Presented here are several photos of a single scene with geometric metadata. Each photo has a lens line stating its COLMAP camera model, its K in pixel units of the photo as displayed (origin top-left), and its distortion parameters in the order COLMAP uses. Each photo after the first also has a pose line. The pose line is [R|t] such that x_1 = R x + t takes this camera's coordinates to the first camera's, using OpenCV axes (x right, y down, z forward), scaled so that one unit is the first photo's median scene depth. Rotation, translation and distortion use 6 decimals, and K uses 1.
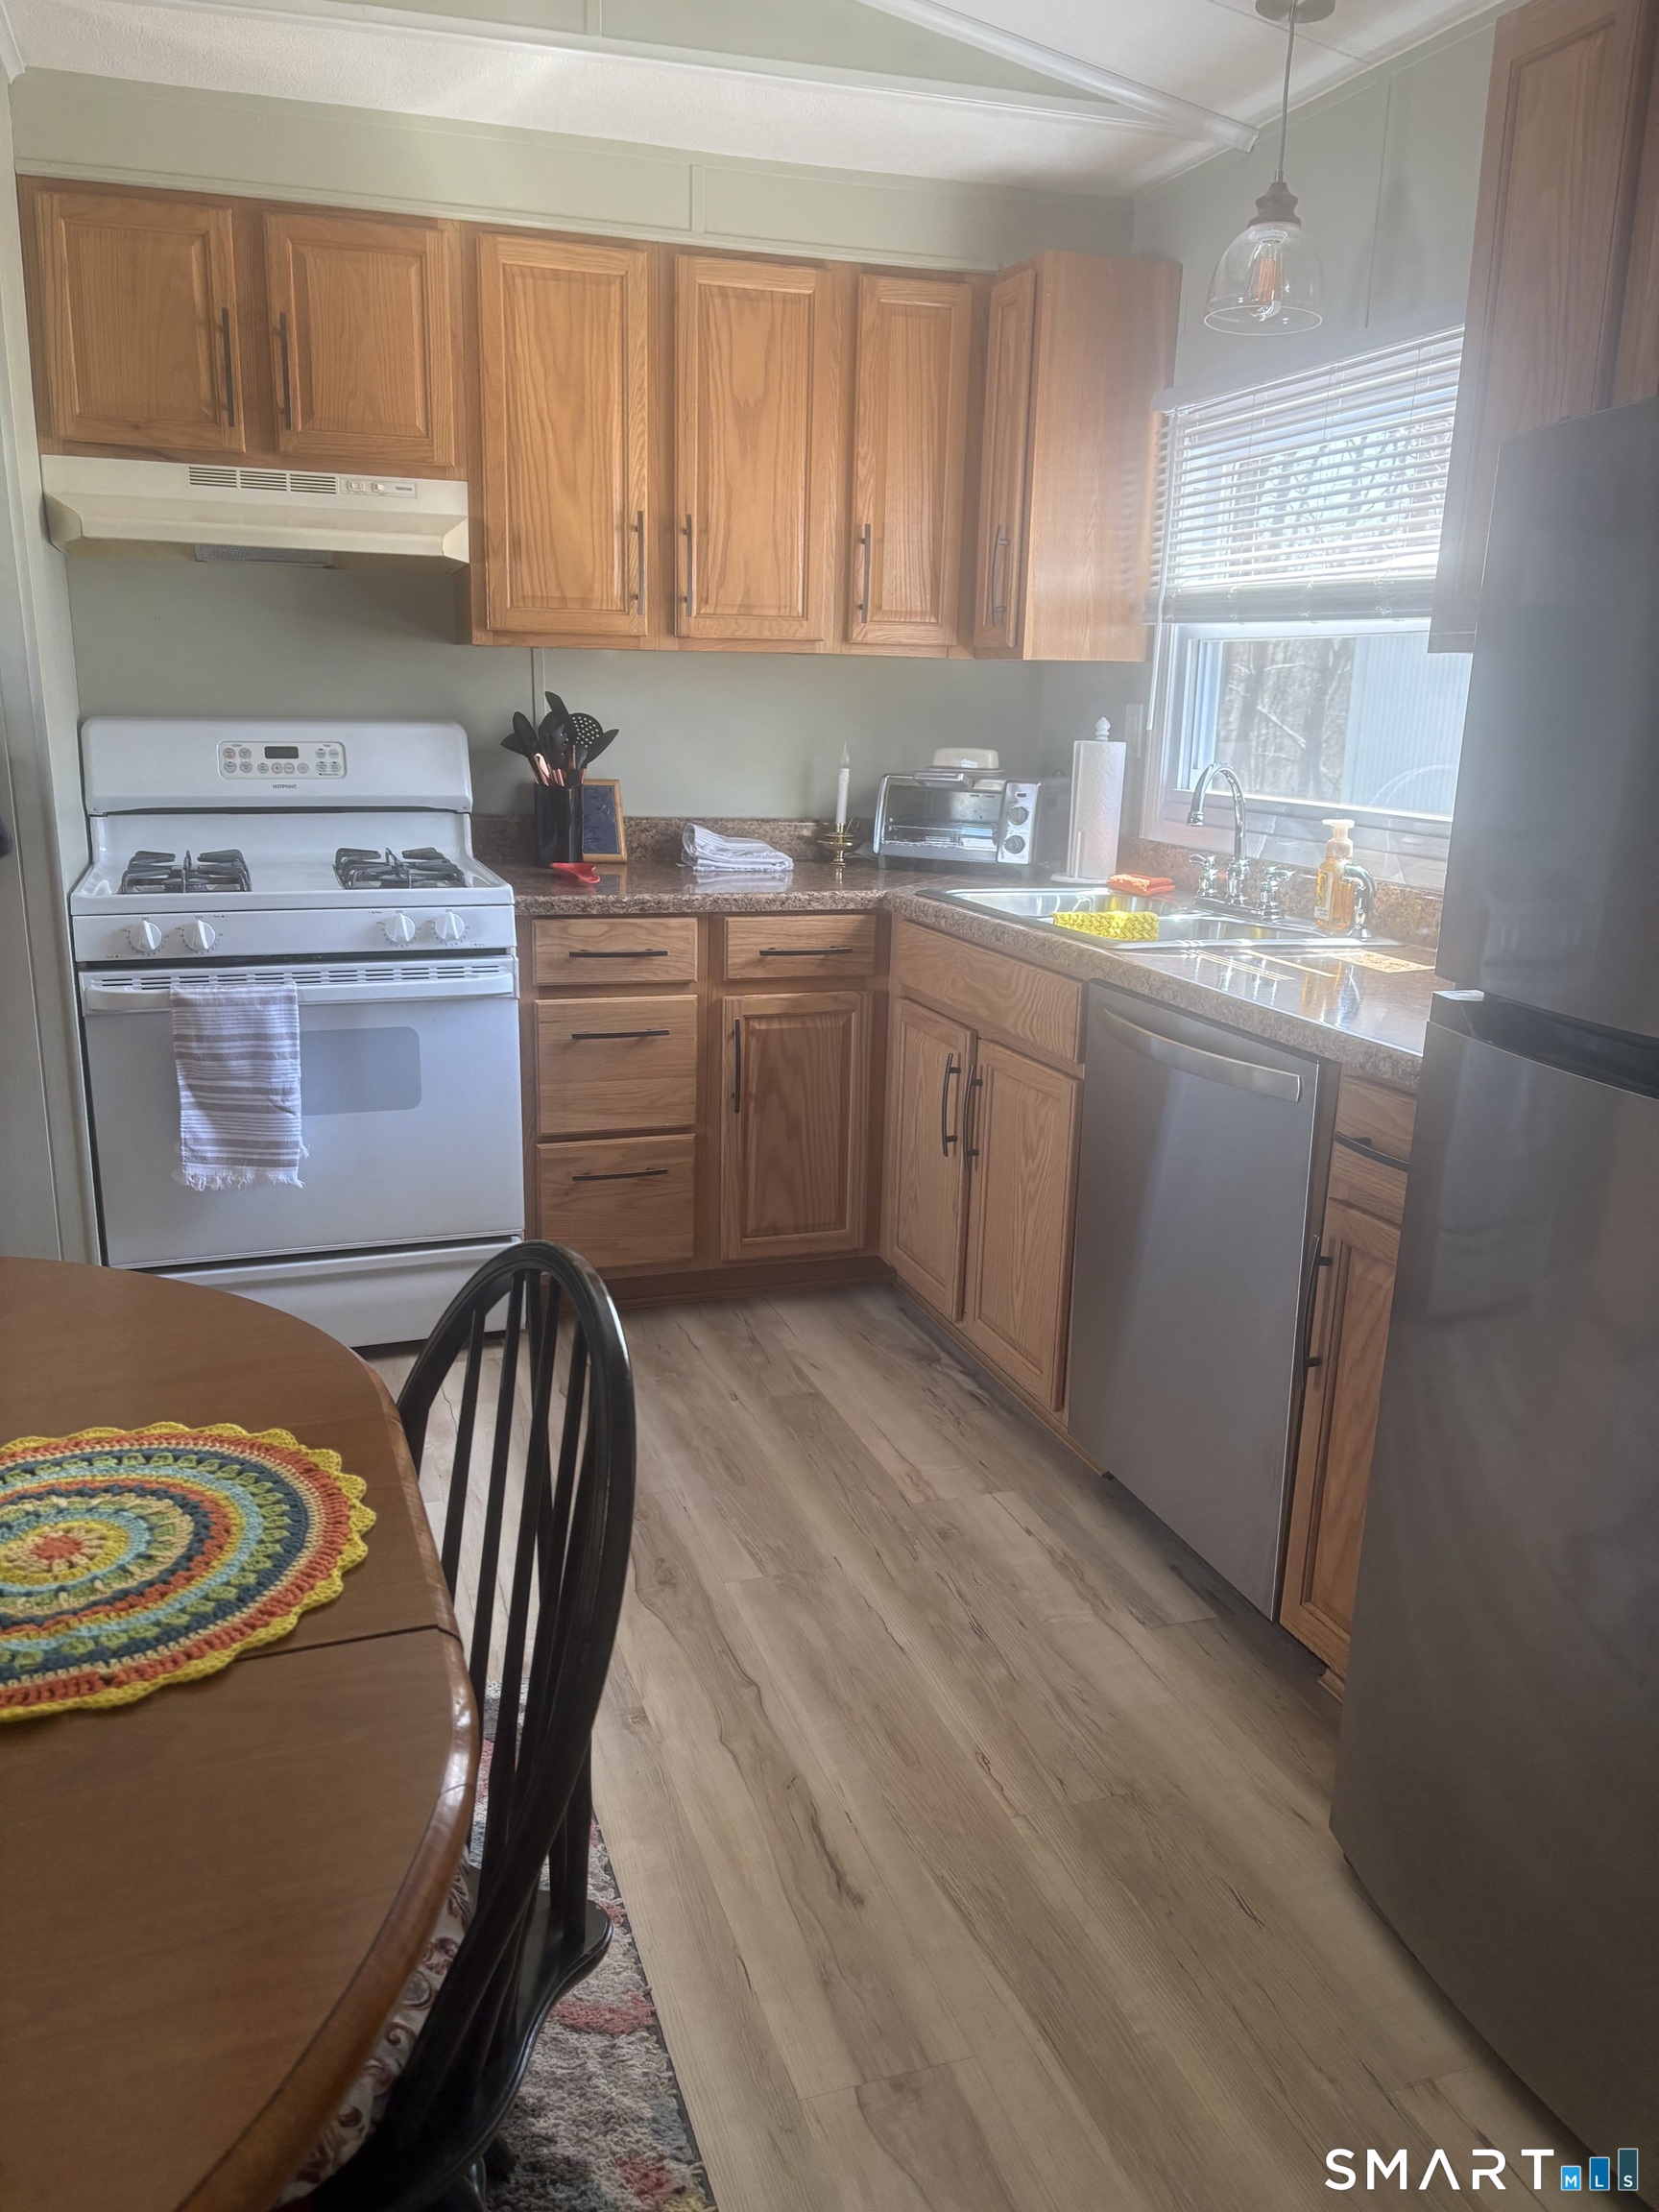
lens RADIAL K [[1672.9, 0, 825.5], [0, 1672.9, 1109.2], [0, 0, 1]] dist [0.058984, -0.051391]
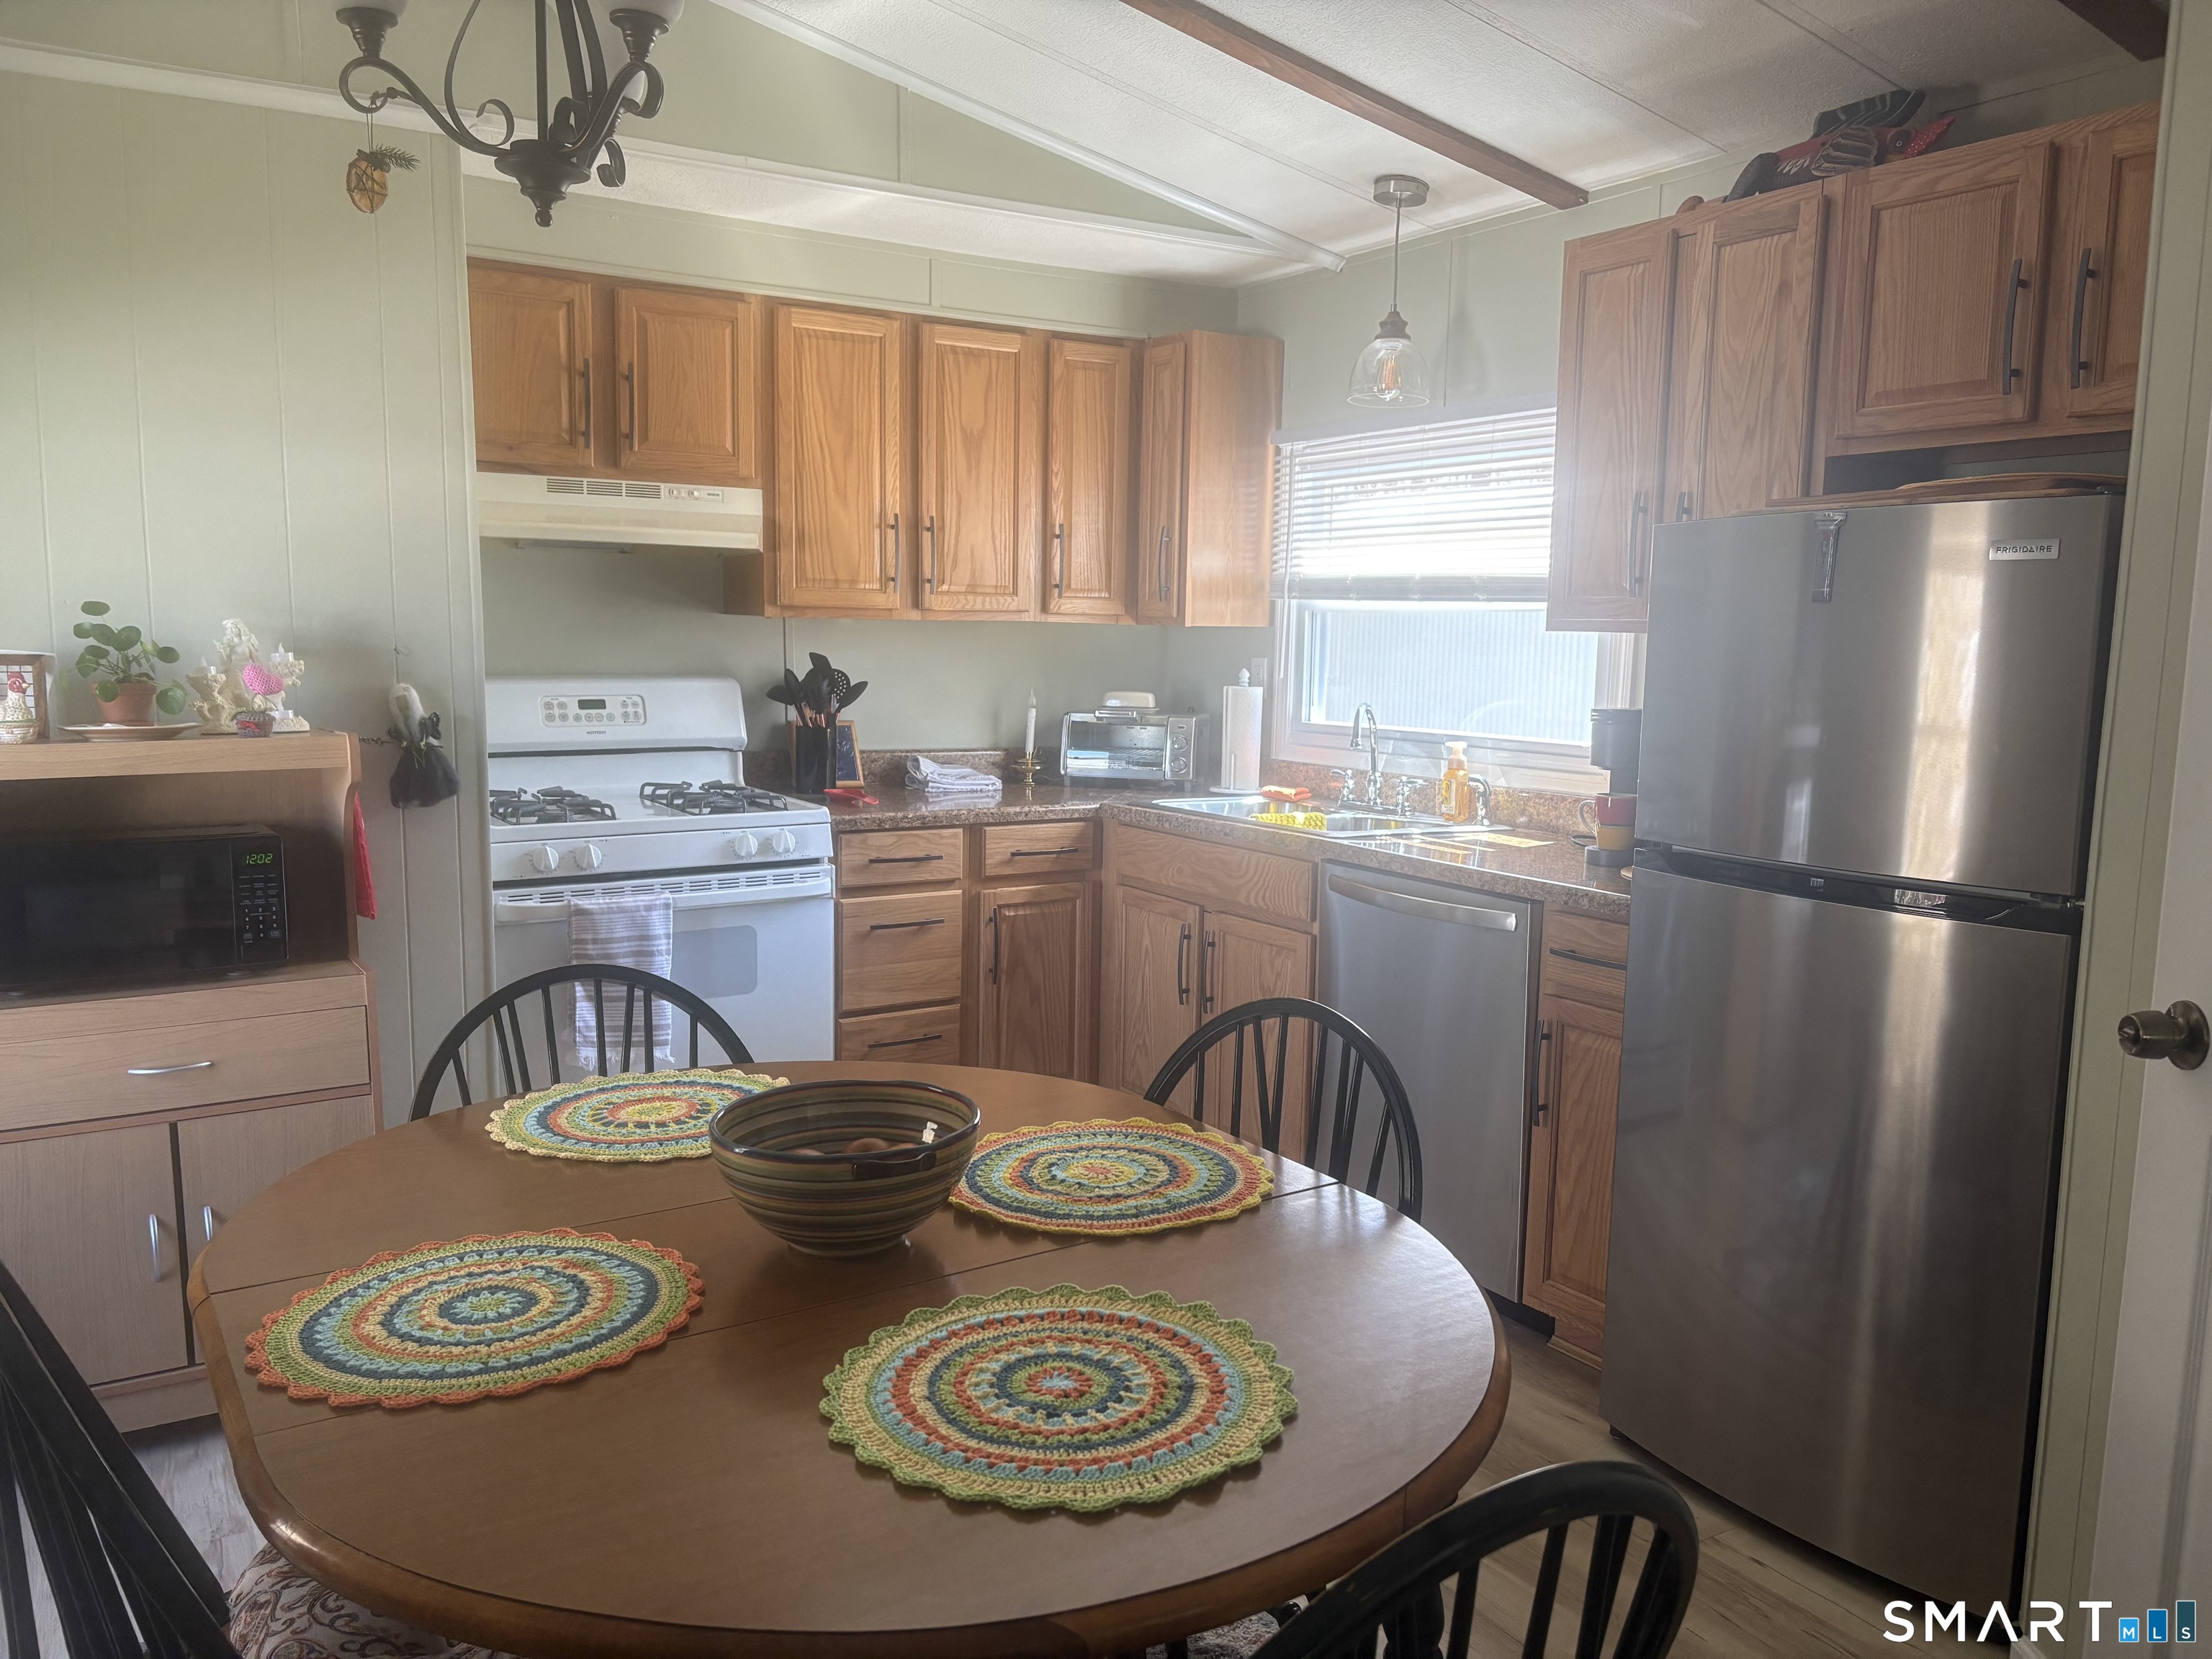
lens RADIAL K [[1672.9, 0, 1108.0], [0, 1672.9, 835.2], [0, 0, 1]] dist [0.058984, -0.051391]
pose [[0.971718, -0.034141, 0.233663, -0.267843], [0.060902, 0.992252, -0.108290, 0.032703], [-0.228156, 0.119458, 0.966269, -0.233950]]
